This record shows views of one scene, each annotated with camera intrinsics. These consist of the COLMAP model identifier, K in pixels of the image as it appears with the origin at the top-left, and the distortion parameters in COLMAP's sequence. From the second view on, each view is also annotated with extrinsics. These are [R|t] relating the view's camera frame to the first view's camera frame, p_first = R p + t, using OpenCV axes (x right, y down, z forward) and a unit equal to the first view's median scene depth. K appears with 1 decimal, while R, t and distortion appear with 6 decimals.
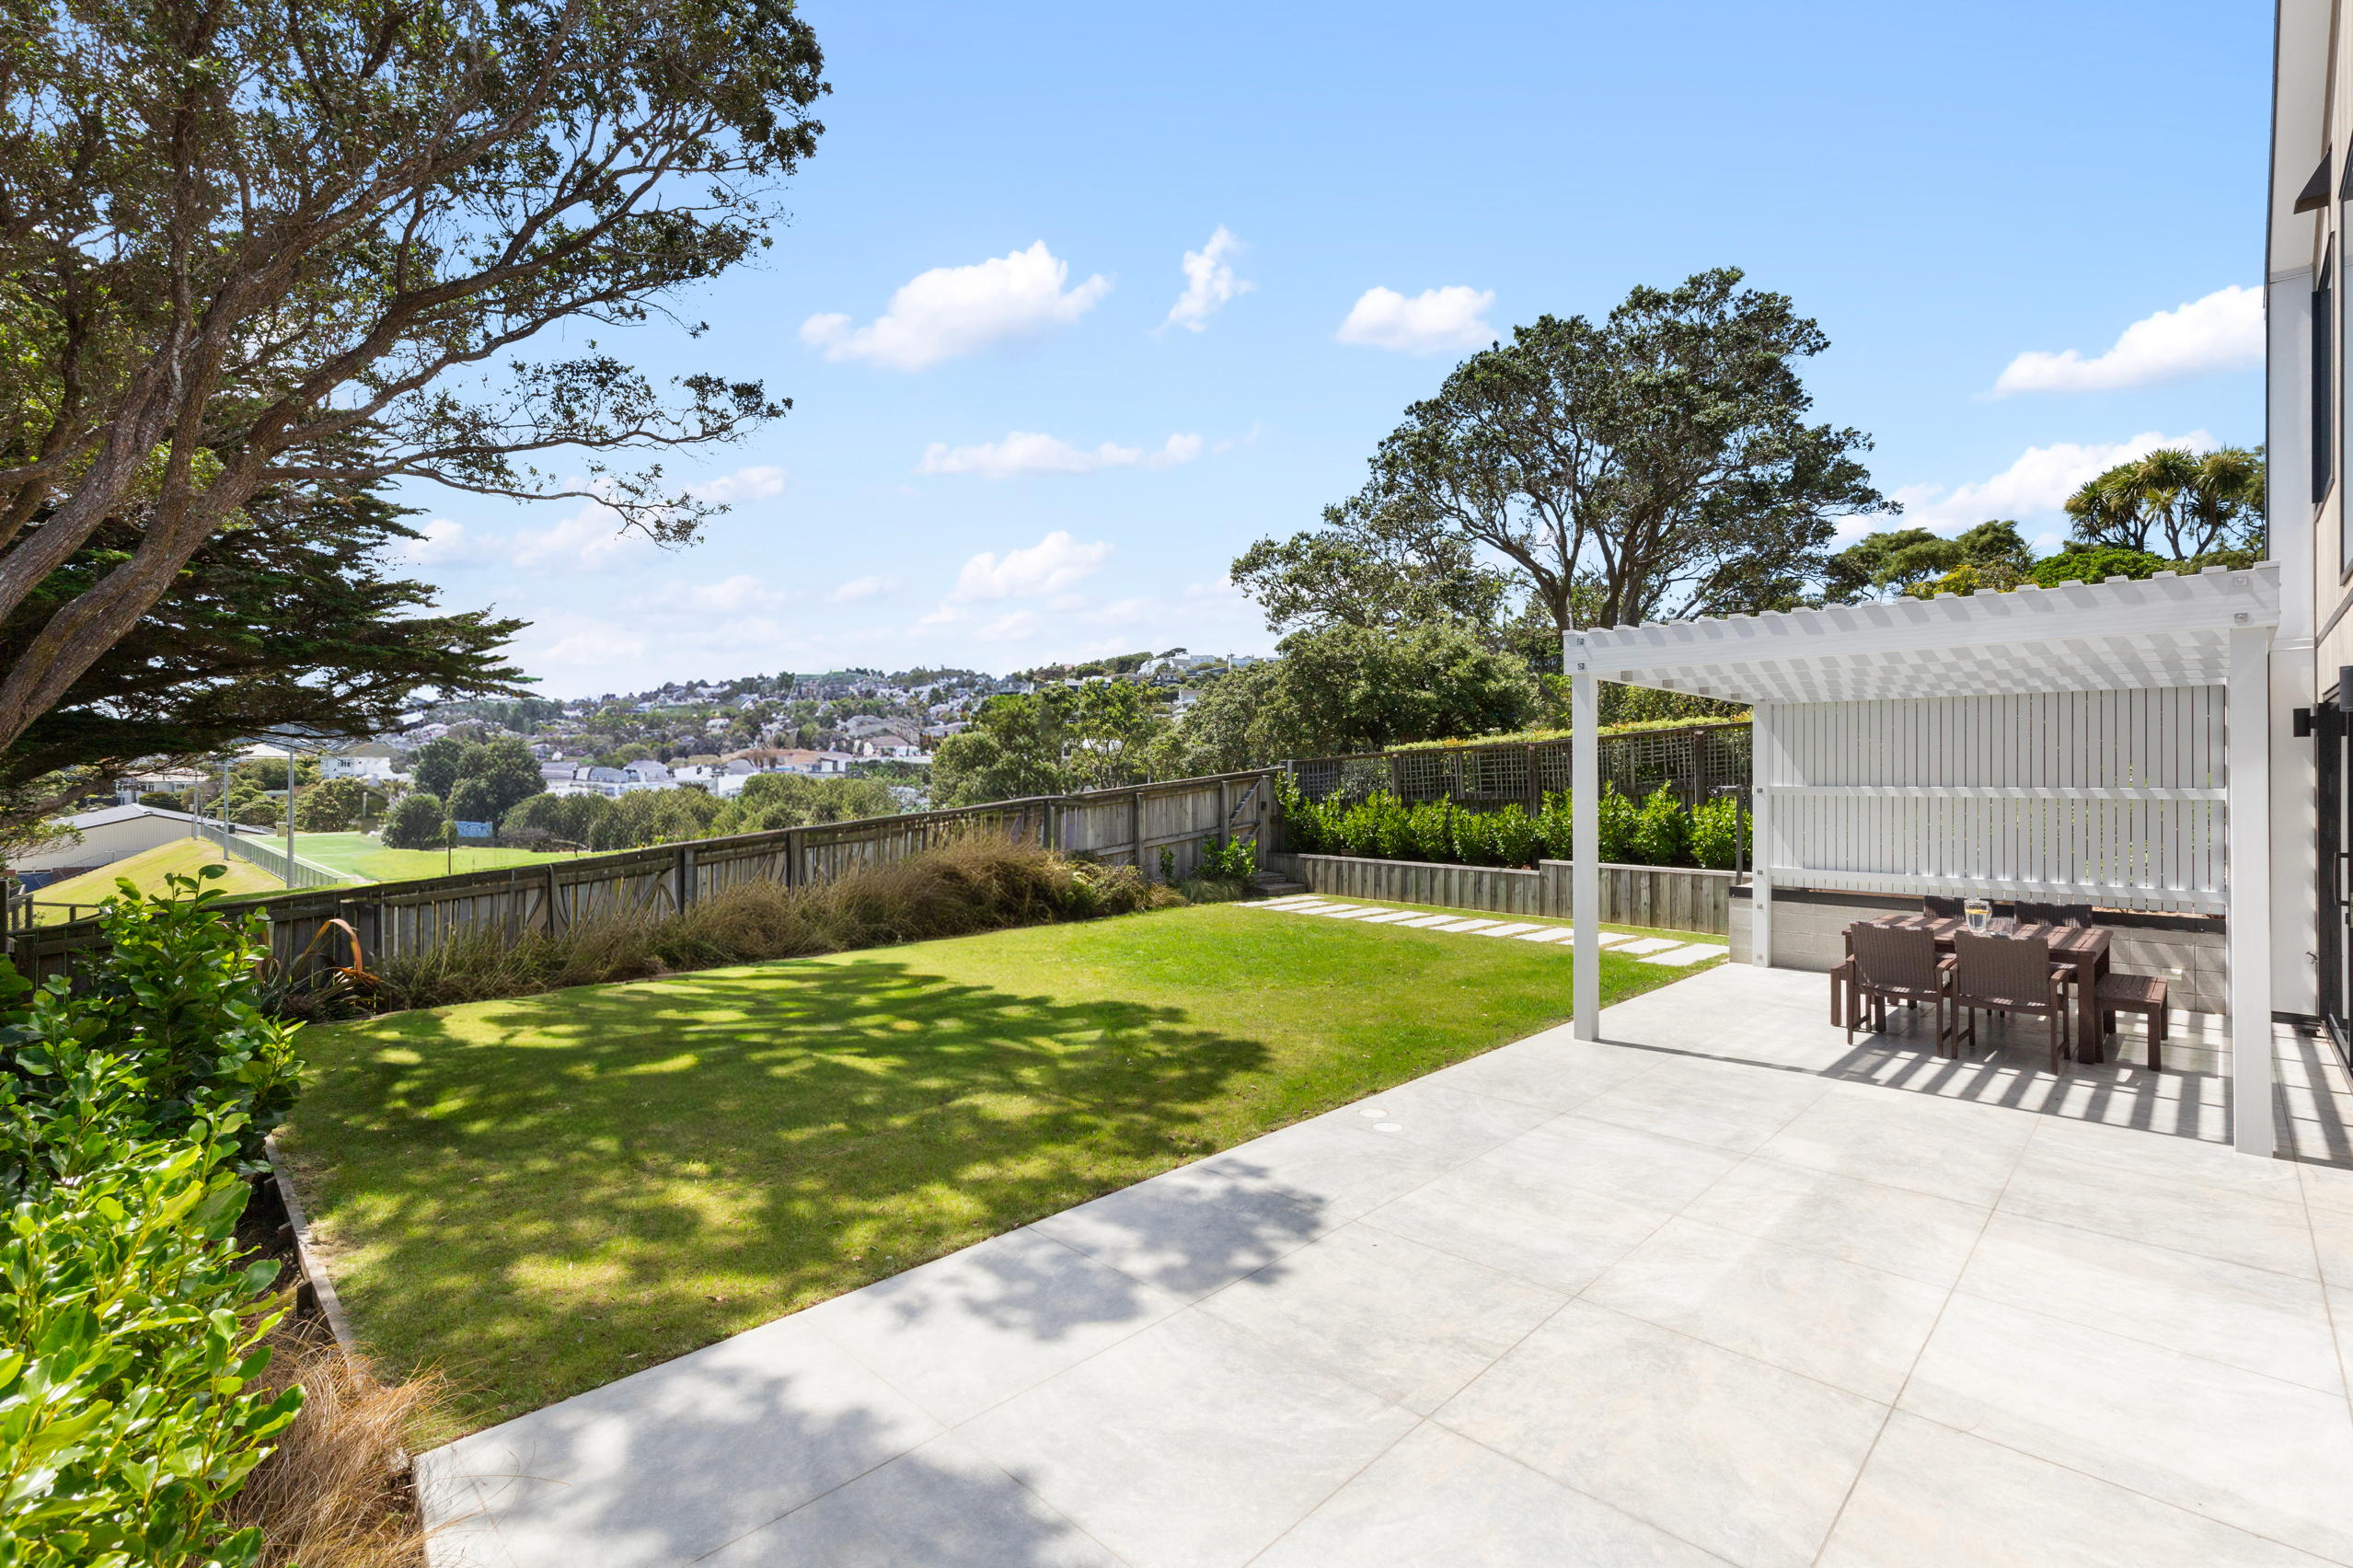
lens RADIAL K [[1067.7, 0, 1172.4], [0, 1067.7, 774.6], [0, 0, 1]] dist [-0.001393, -0.002855]
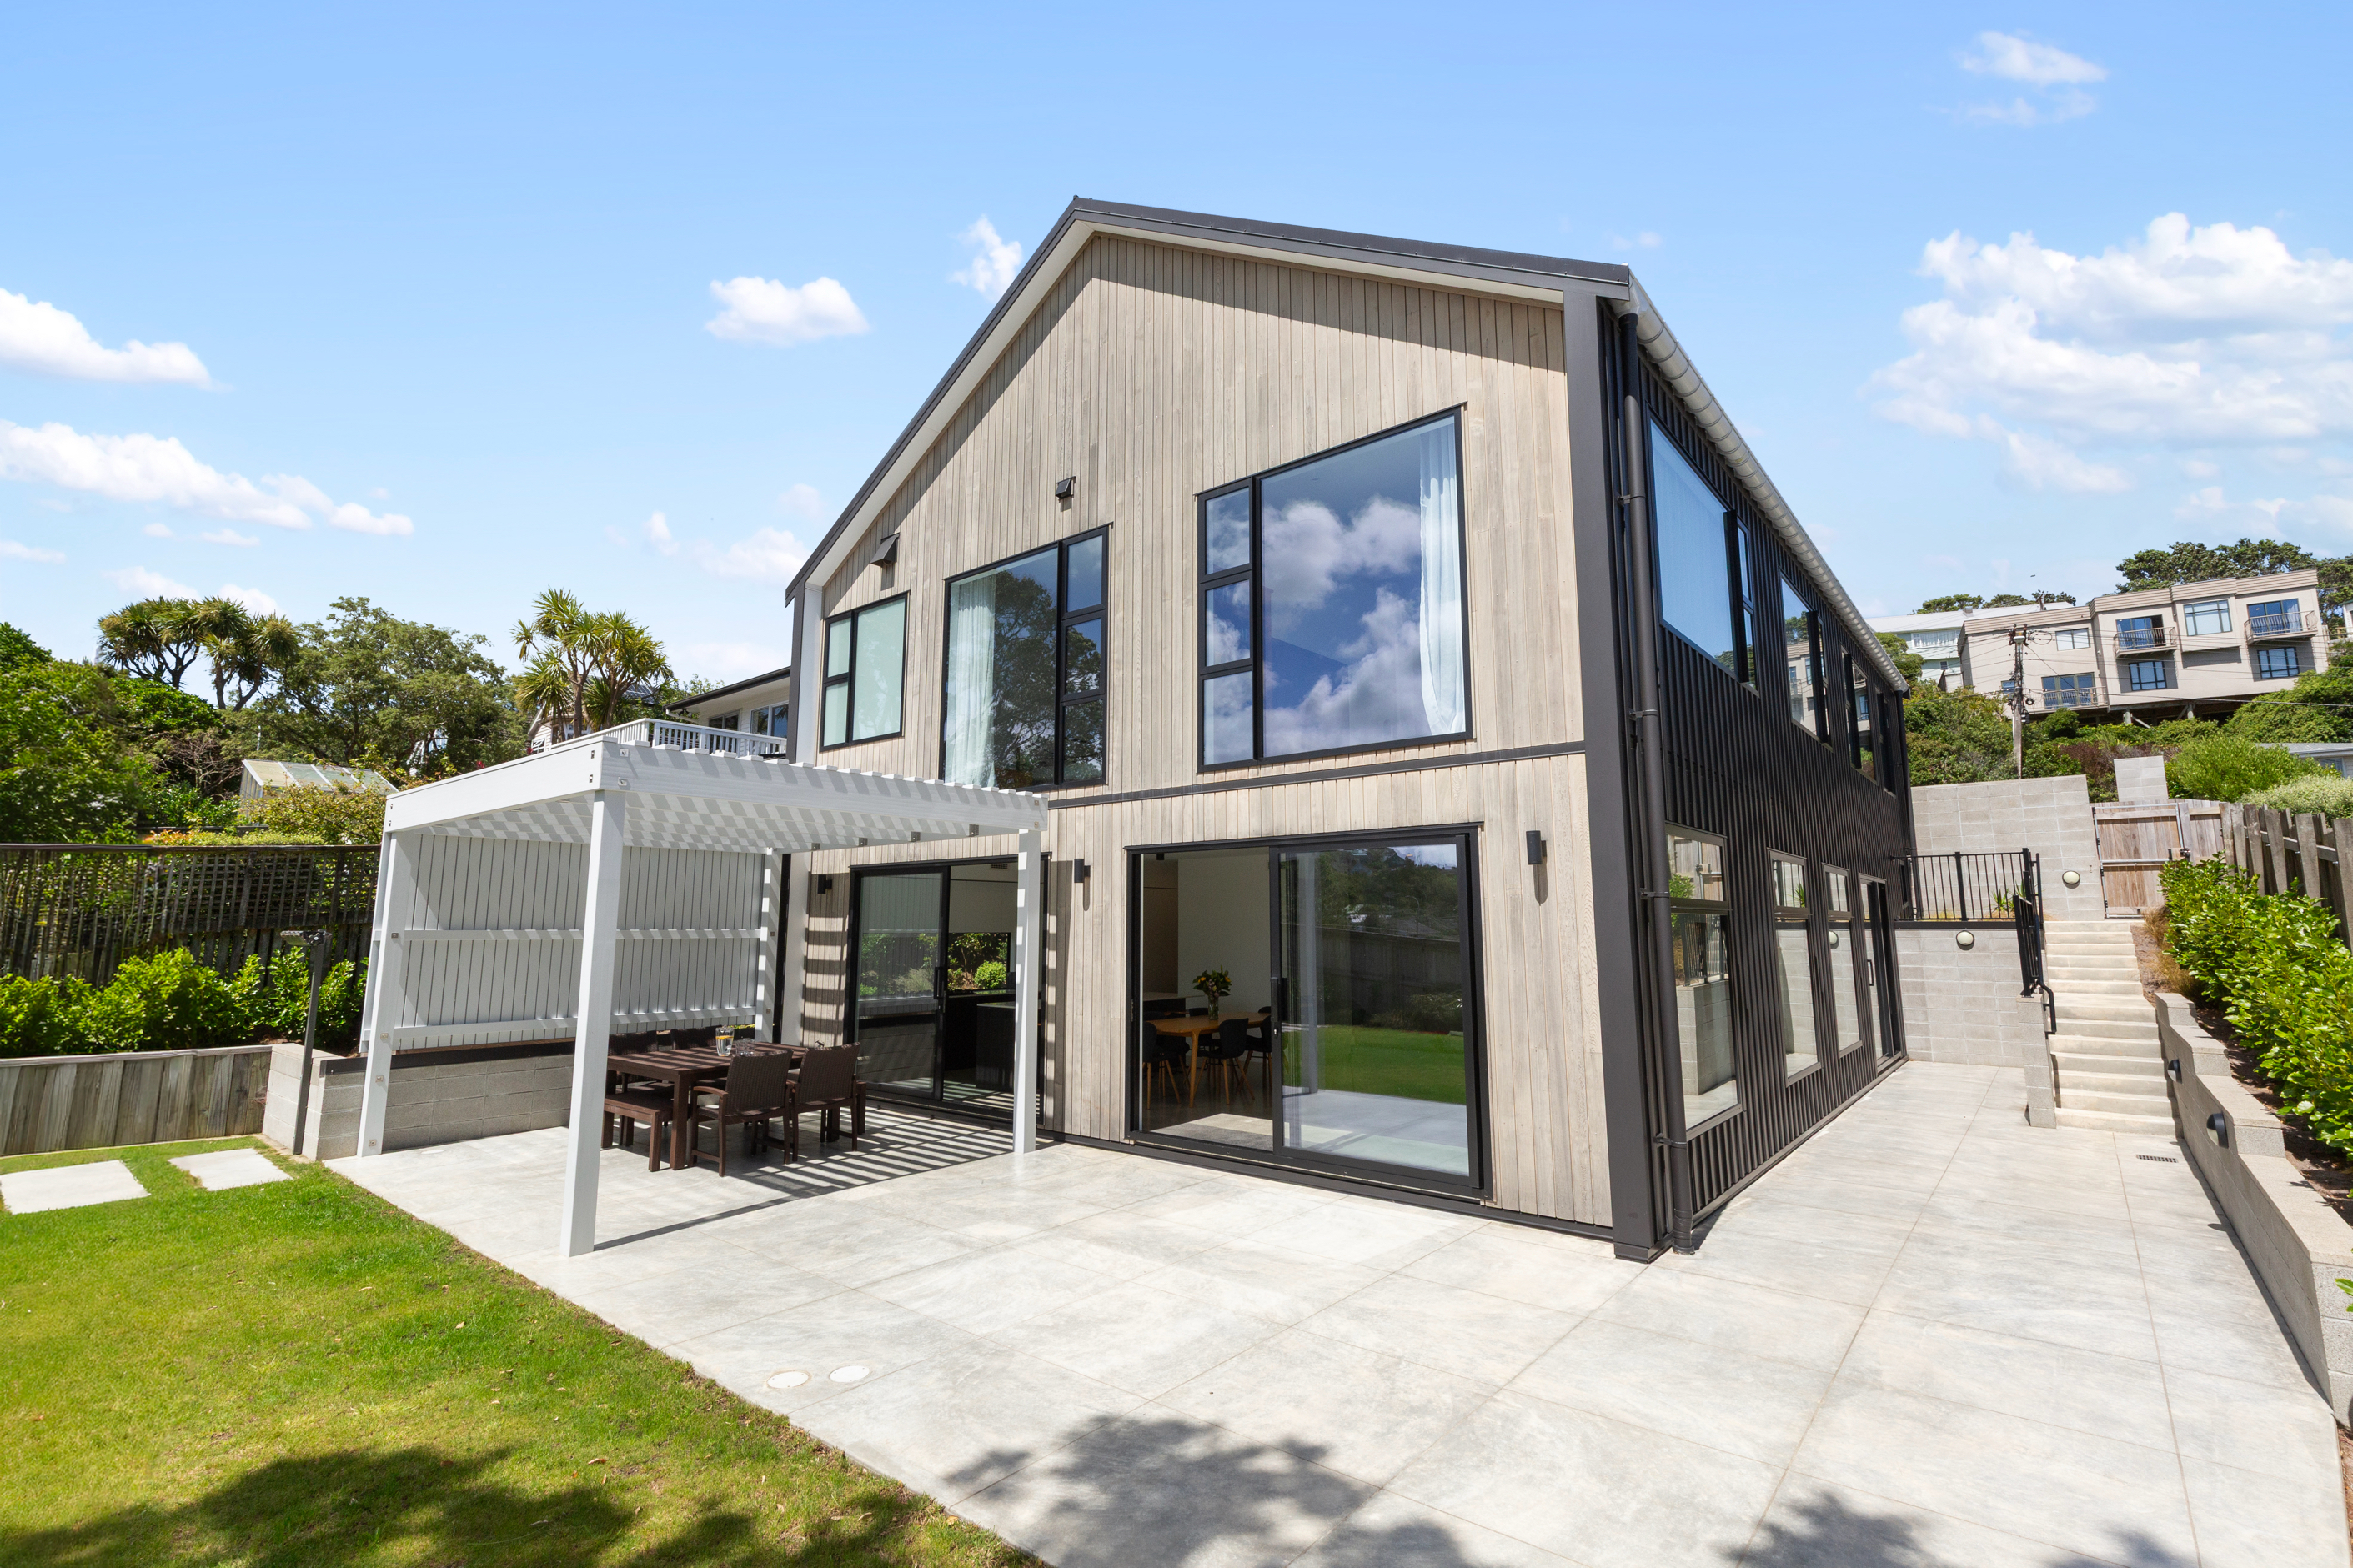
lens RADIAL K [[1067.6, 0, 1167.7], [0, 1067.6, 797.6], [0, 0, 1]] dist [-0.001393, -0.002855]
pose [[-0.111671, 0.121052, 0.986345, -0.773406], [-0.006744, 0.992438, -0.122563, 0.013300], [-0.993722, -0.020339, -0.110011, 1.062513]]
